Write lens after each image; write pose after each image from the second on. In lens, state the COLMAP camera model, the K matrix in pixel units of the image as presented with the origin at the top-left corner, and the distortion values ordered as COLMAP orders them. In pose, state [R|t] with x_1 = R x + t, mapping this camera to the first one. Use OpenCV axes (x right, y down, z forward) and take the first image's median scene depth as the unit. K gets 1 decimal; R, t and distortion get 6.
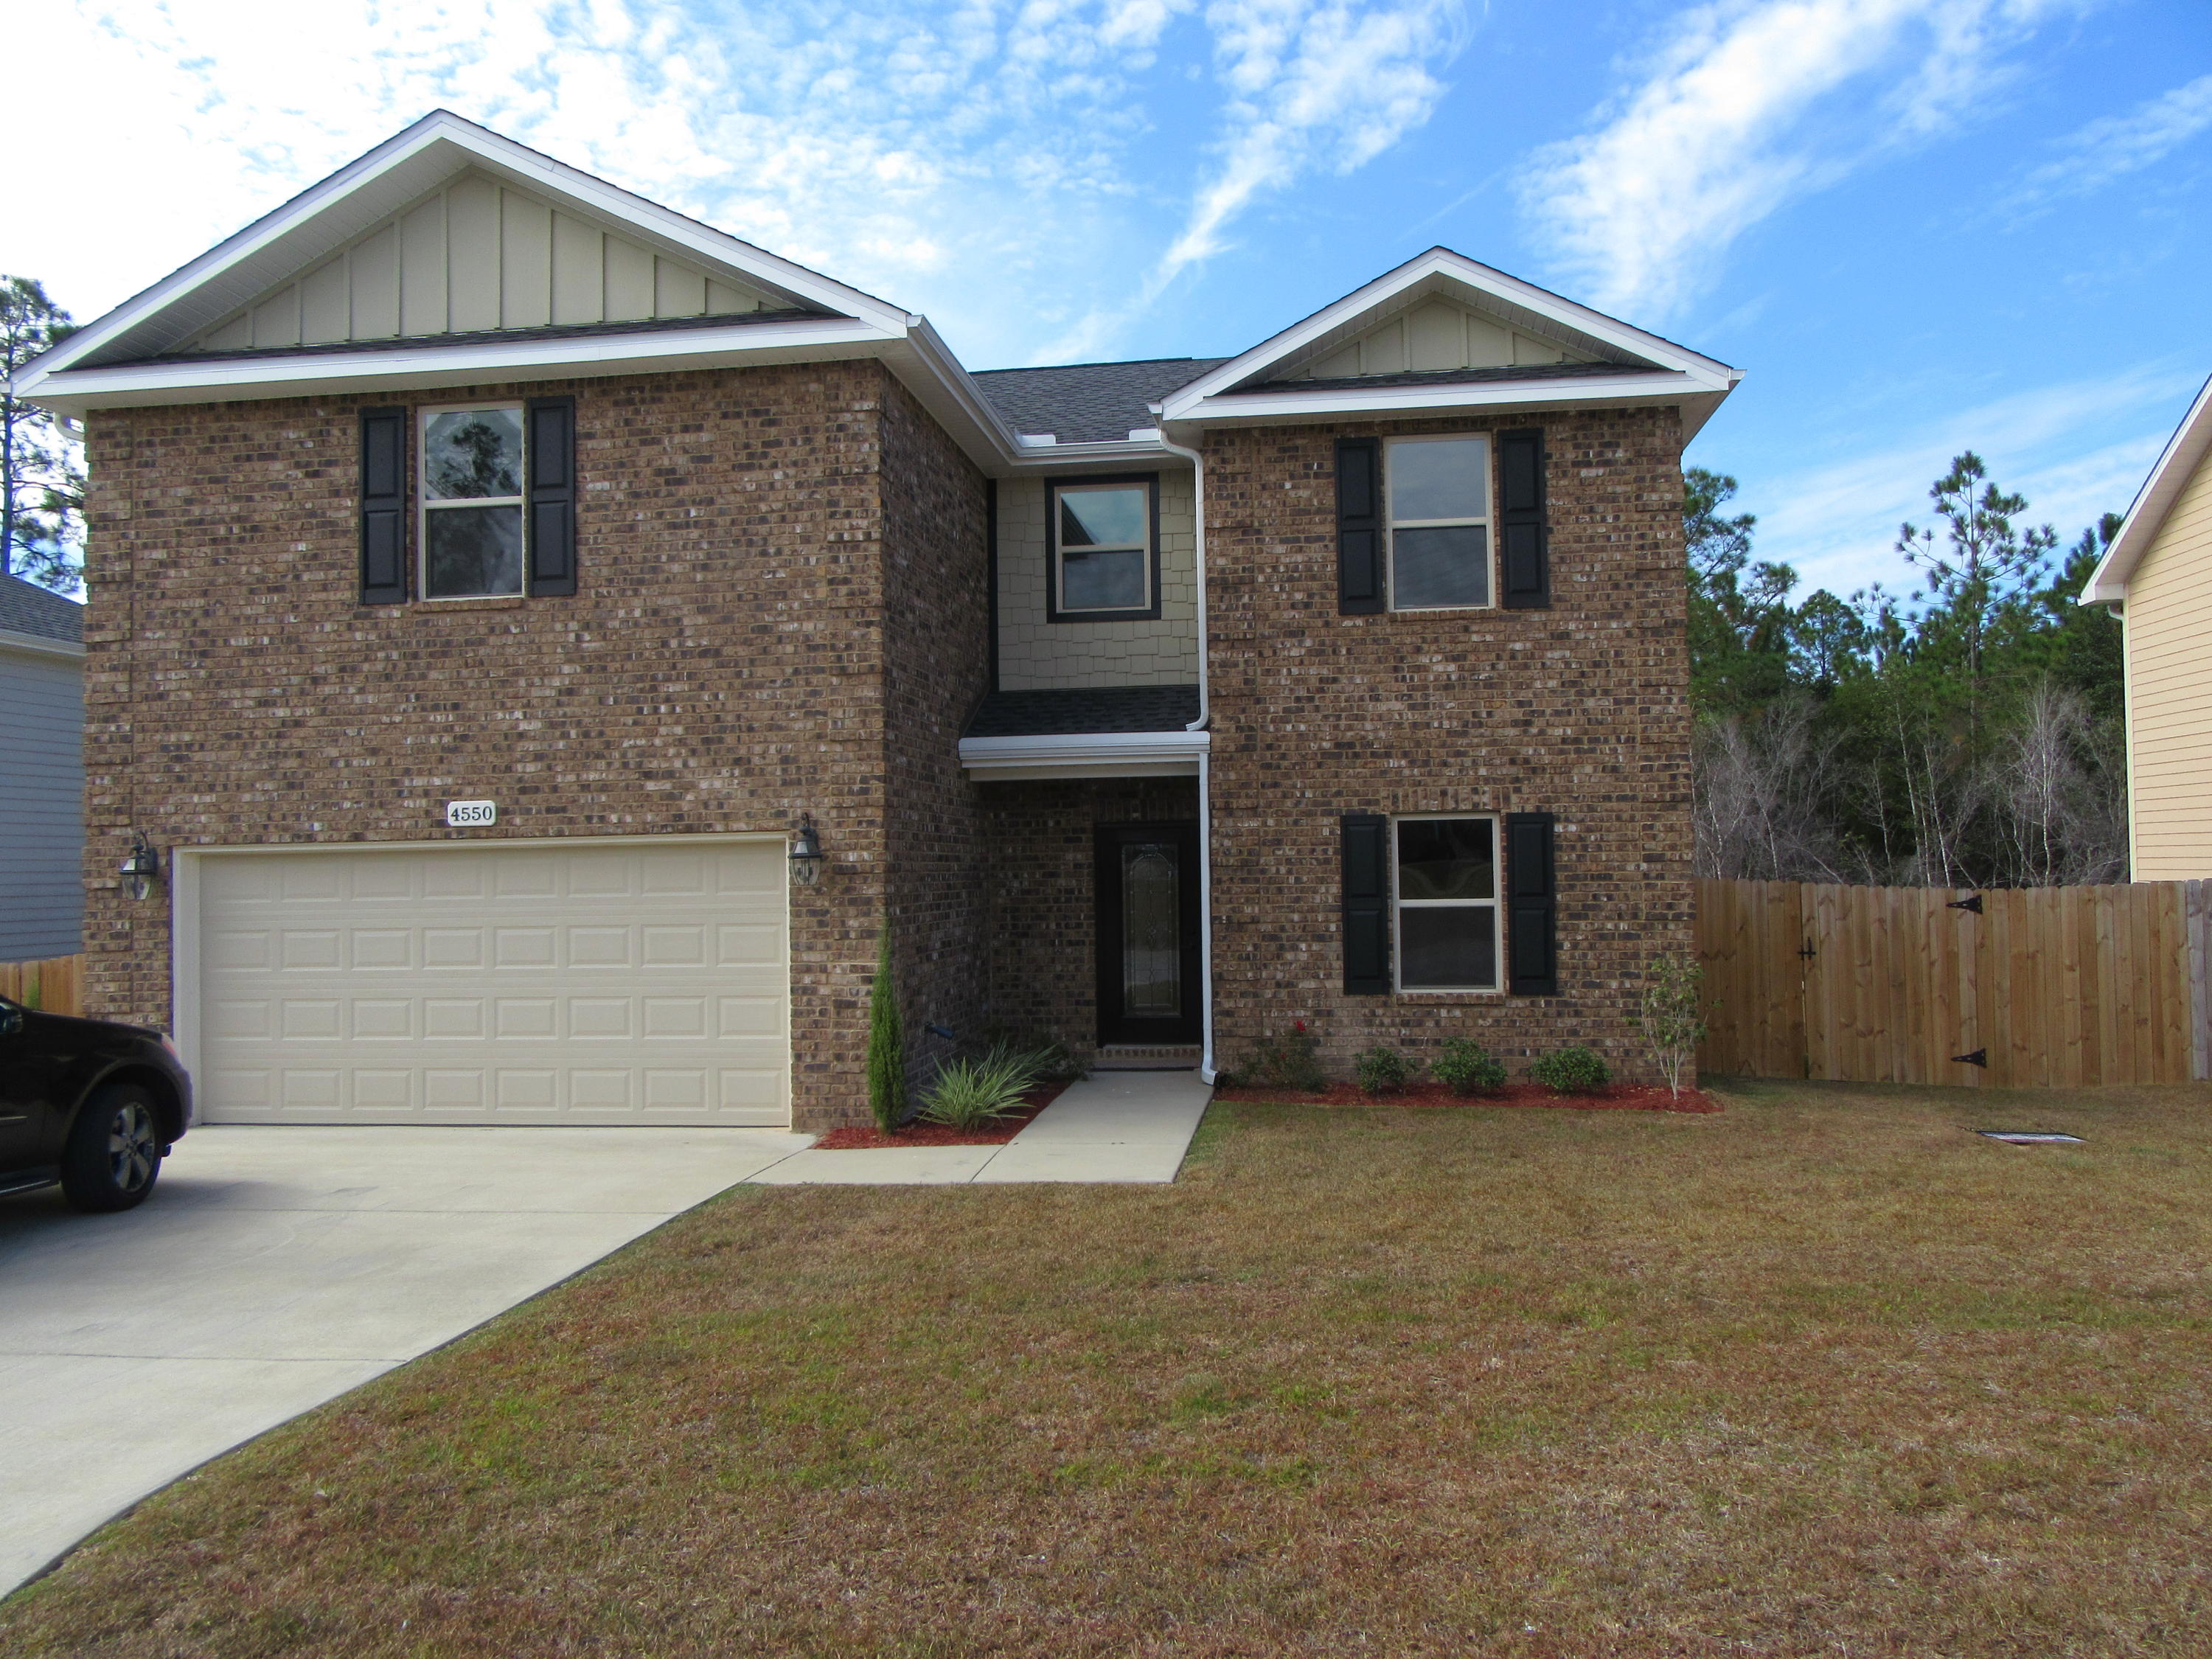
lens RADIAL K [[1574.2, 0, 1146.5], [0, 1574.2, 817.9], [0, 0, 1]] dist [-0.032192, 0.033431]
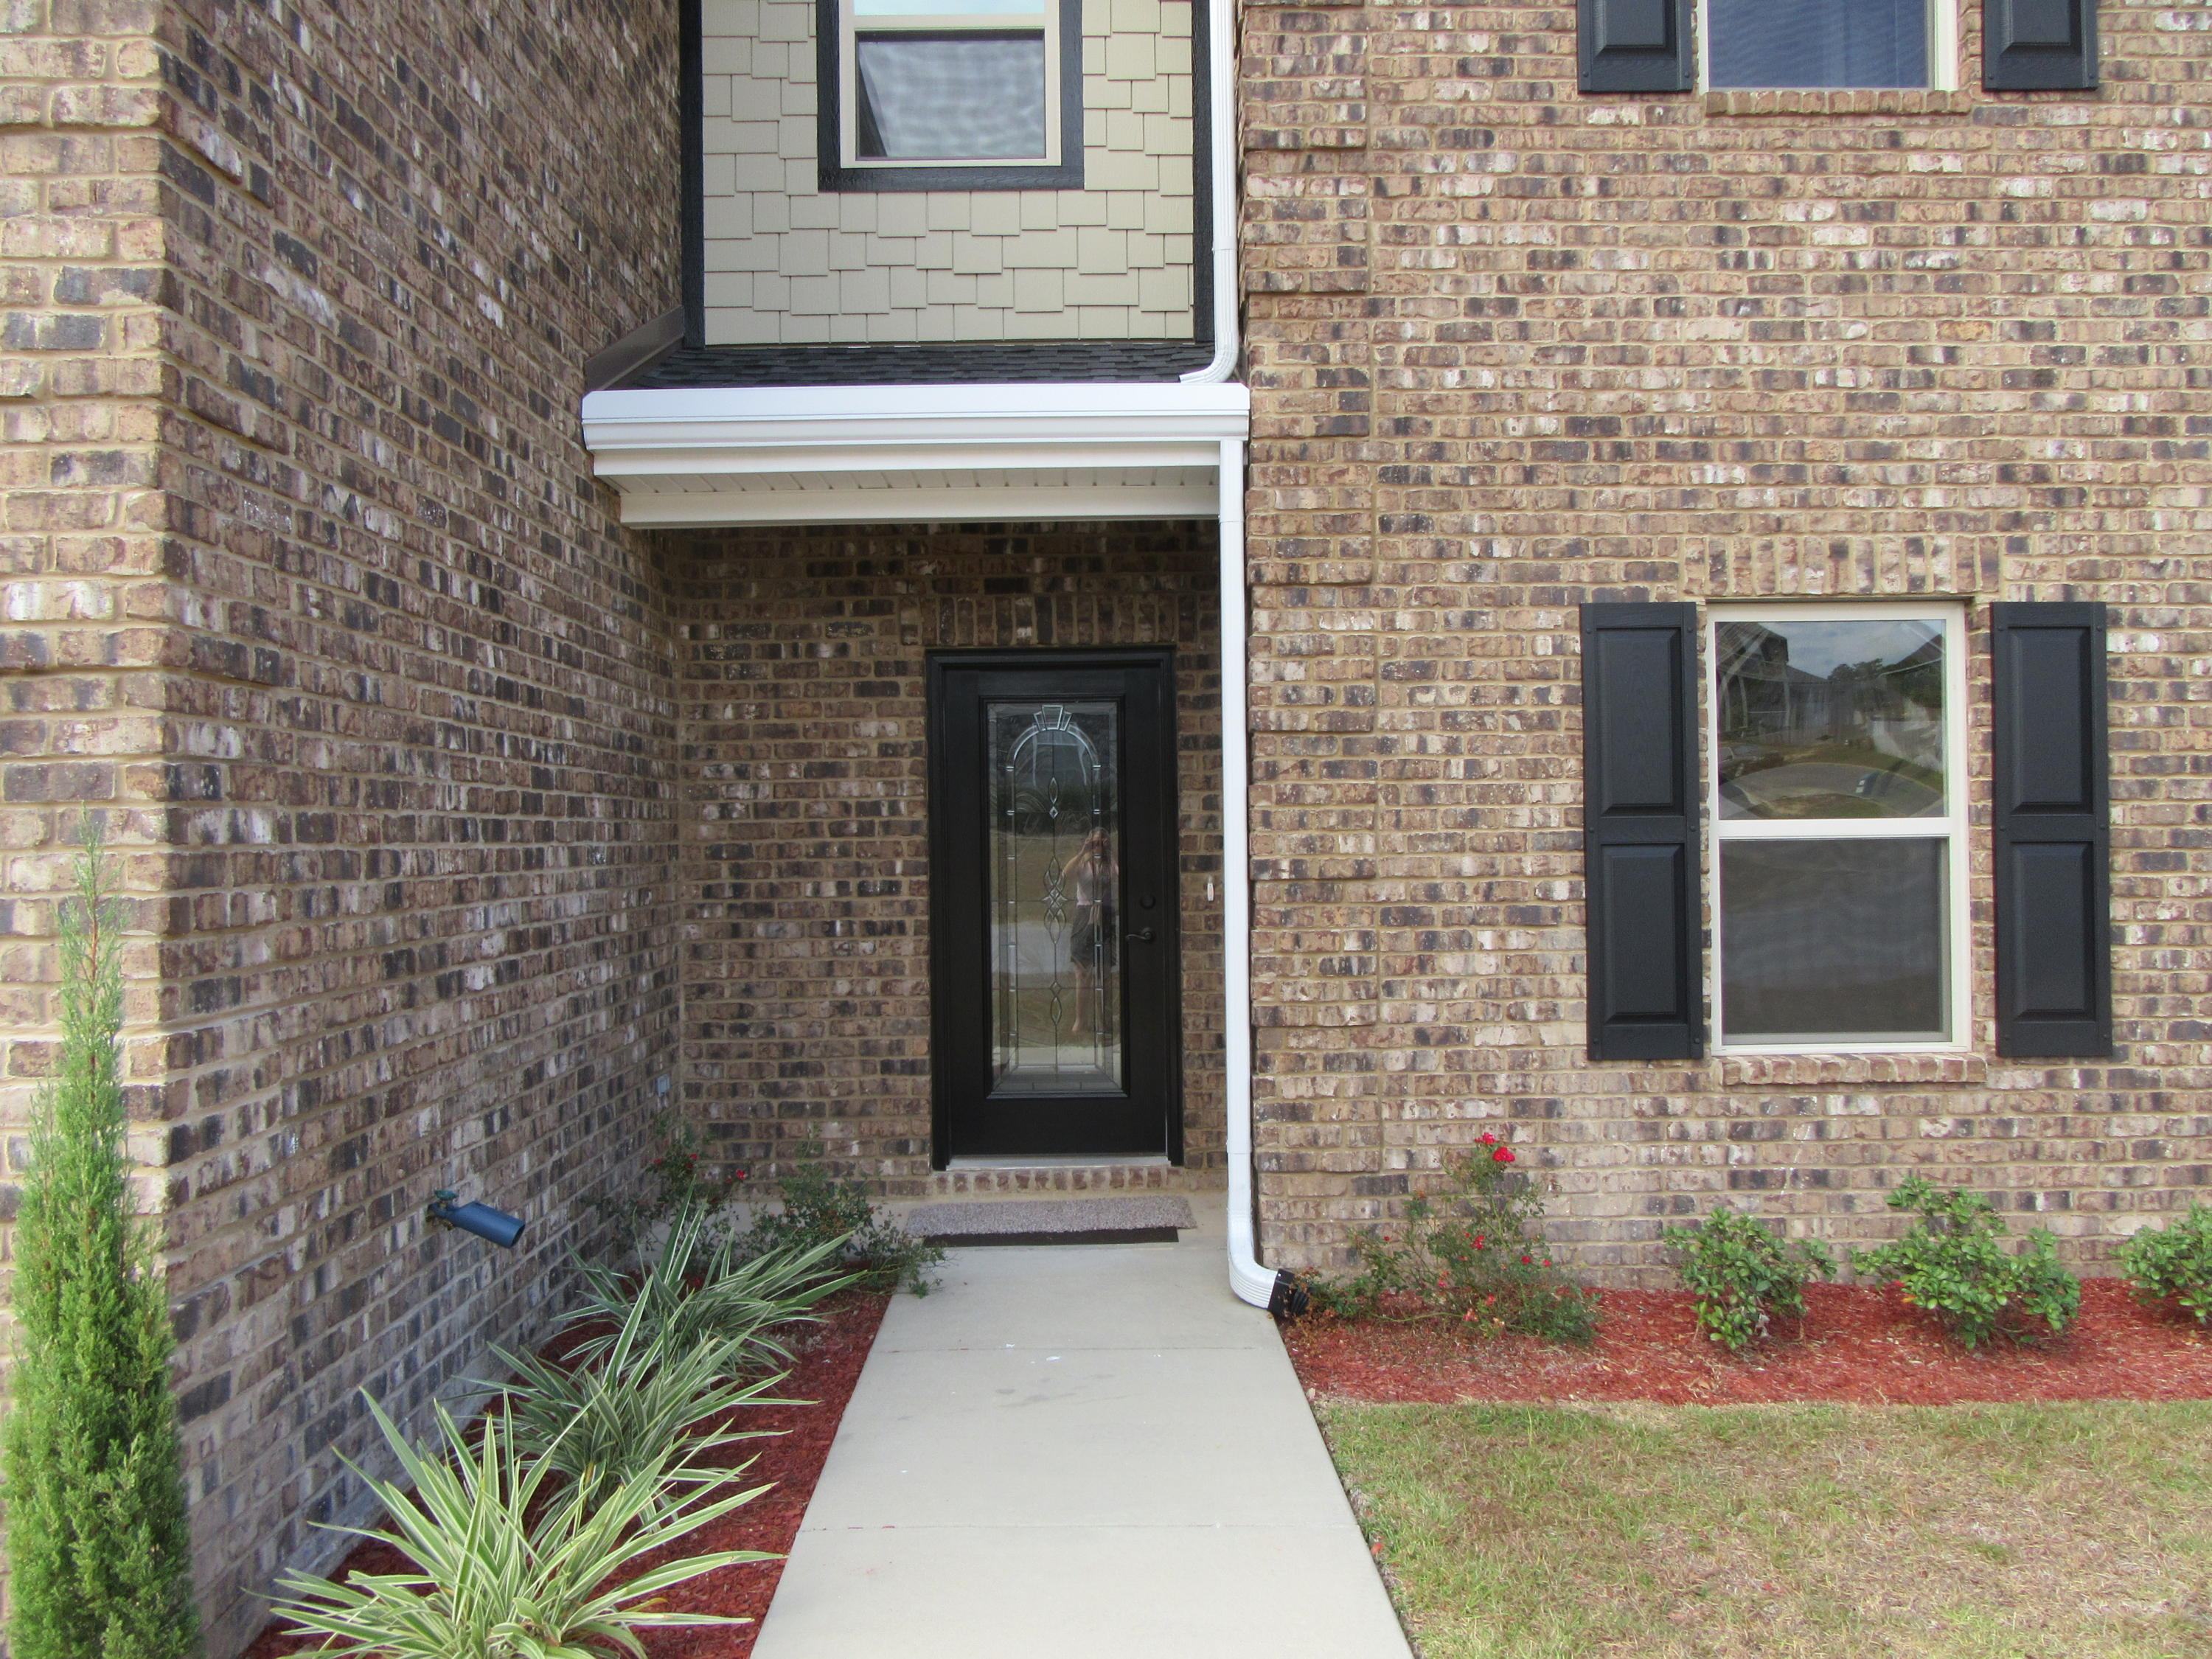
lens RADIAL K [[1462.9, 0, 1106.0], [0, 1462.9, 829.5], [0, 0, 1]] dist [-0.006734, 0.001913]
pose [[0.990208, 0.004770, 0.139517, -0.044982], [-0.007942, 0.999722, 0.022185, 0.047707], [-0.139372, -0.023076, 0.989971, 0.660164]]
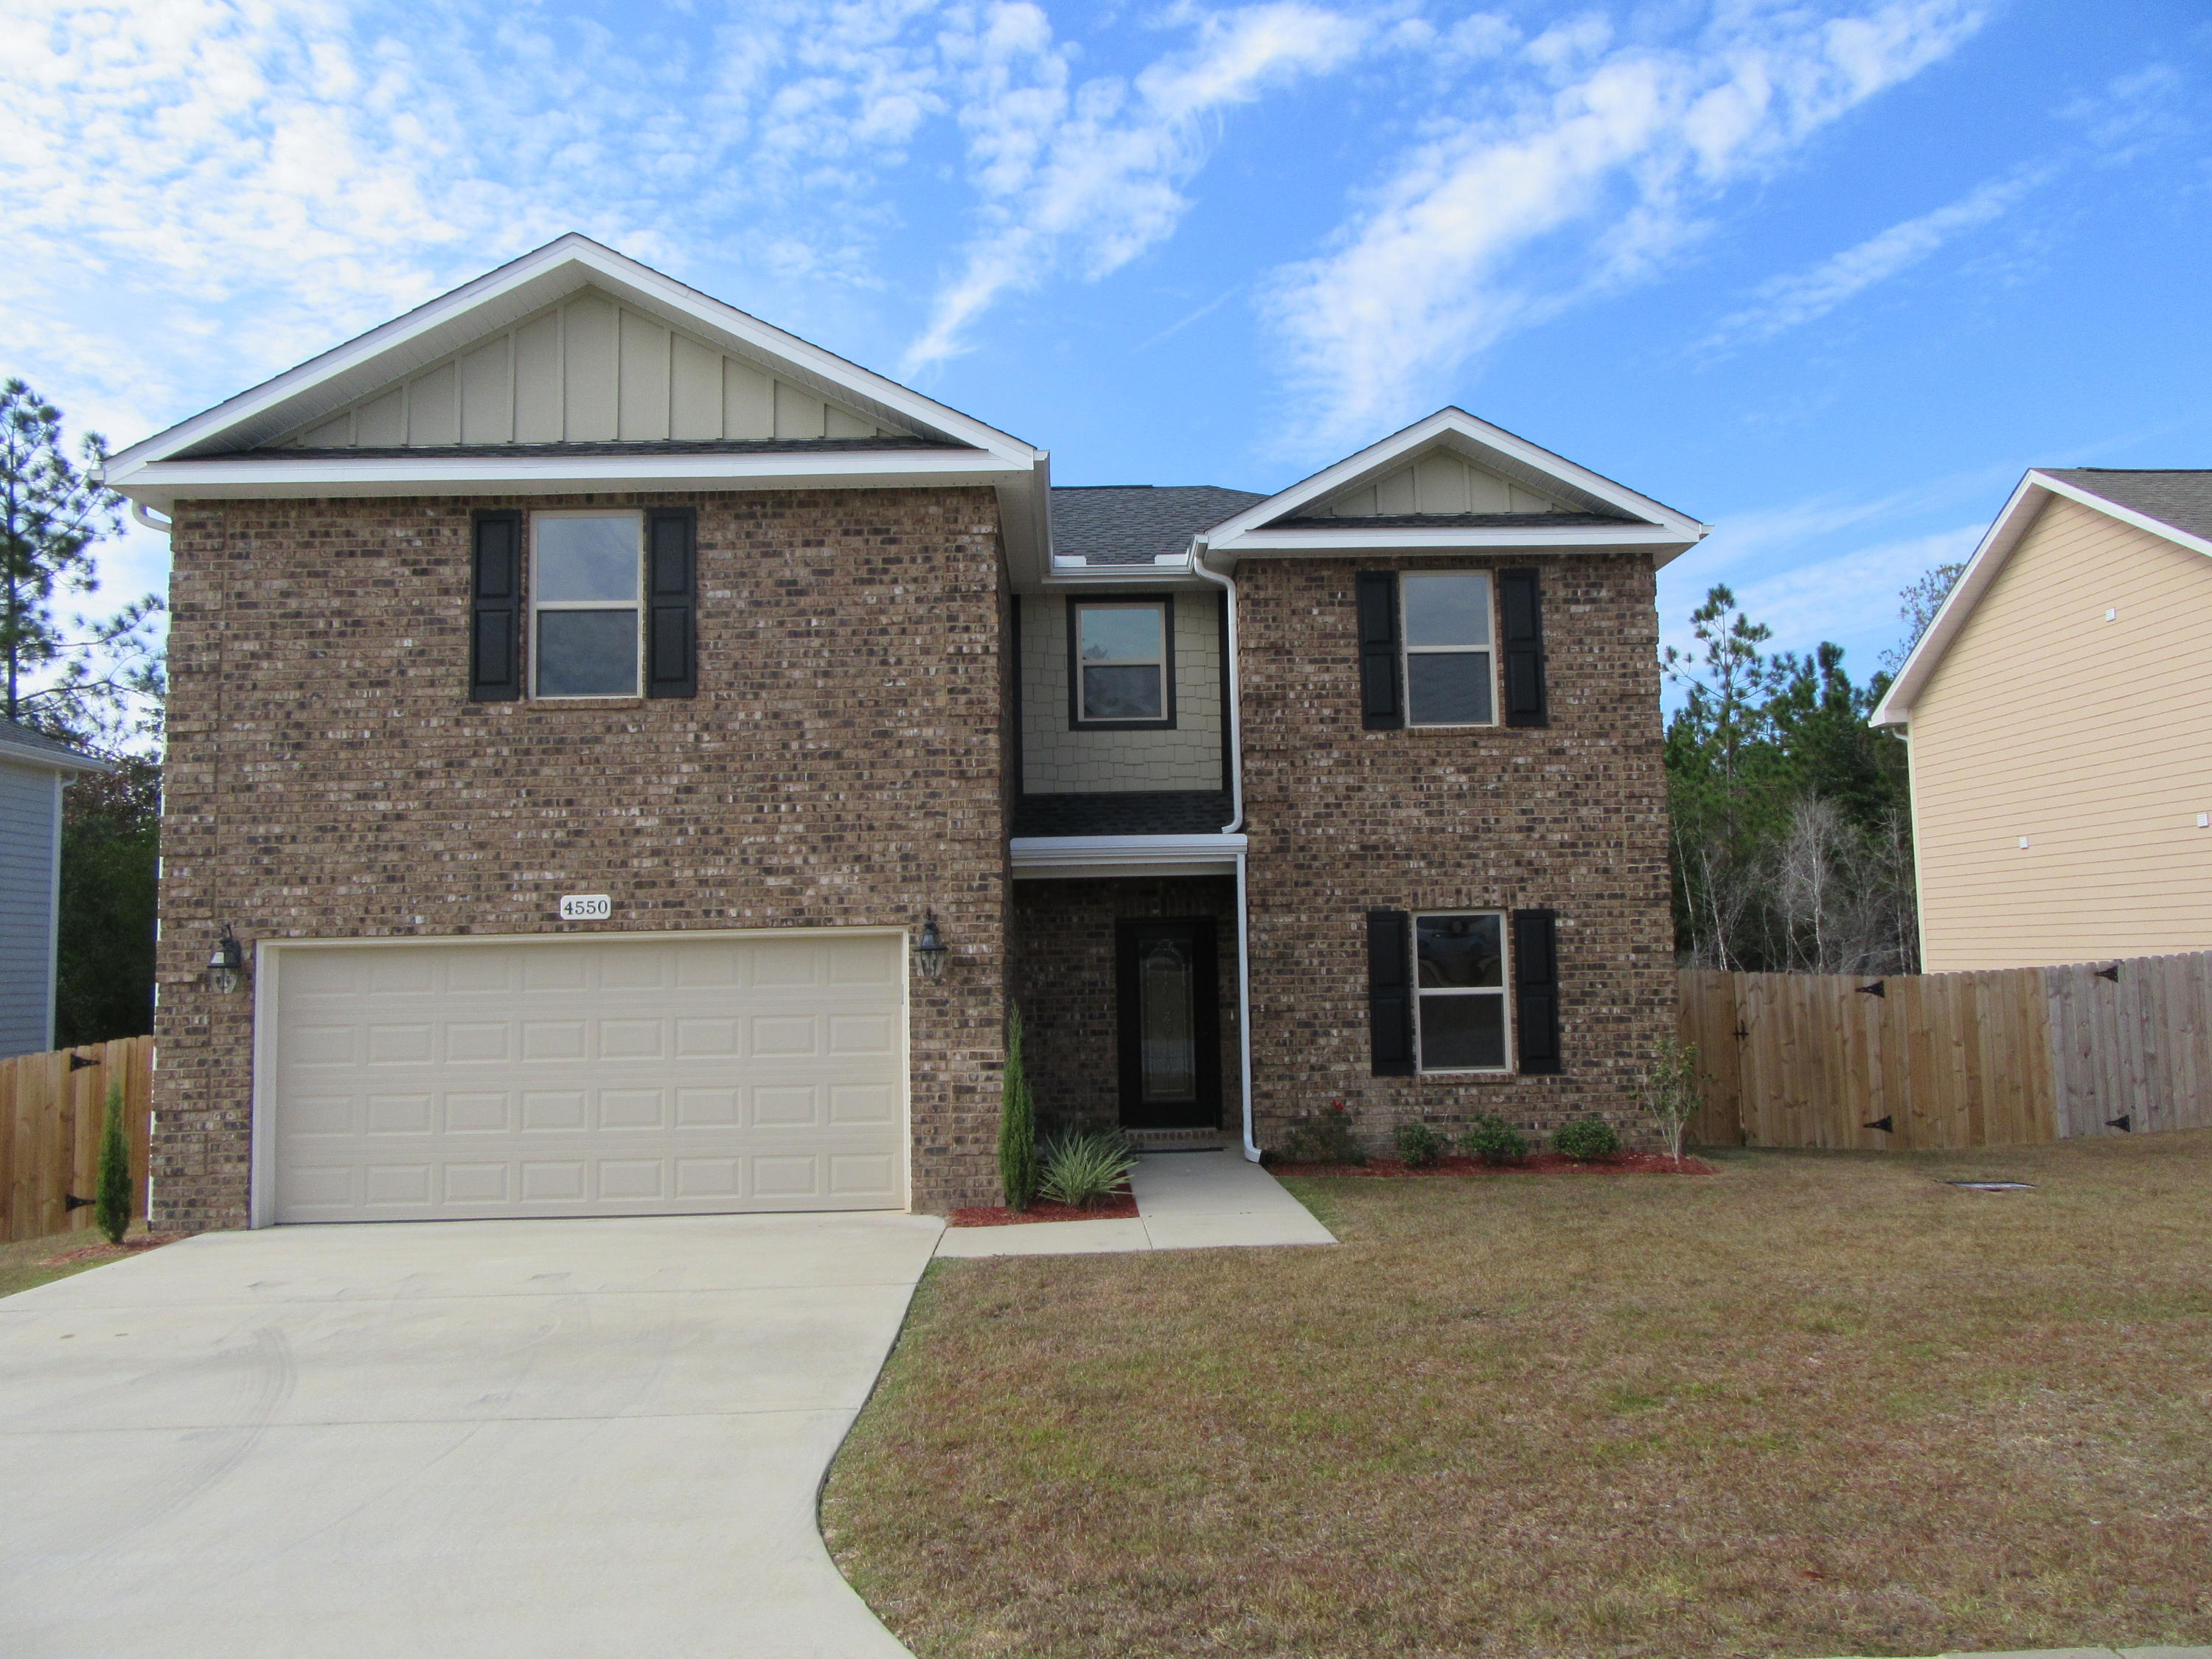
lens RADIAL K [[1635.8, 0, 1106.0], [0, 1635.8, 829.5], [0, 0, 1]] dist [-0.030923, 0.039403]
pose [[0.986814, 0.009863, 0.161558, -0.242428], [-0.000435, 0.998300, -0.058283, 0.007766], [-0.161858, 0.057444, 0.985141, -0.095996]]
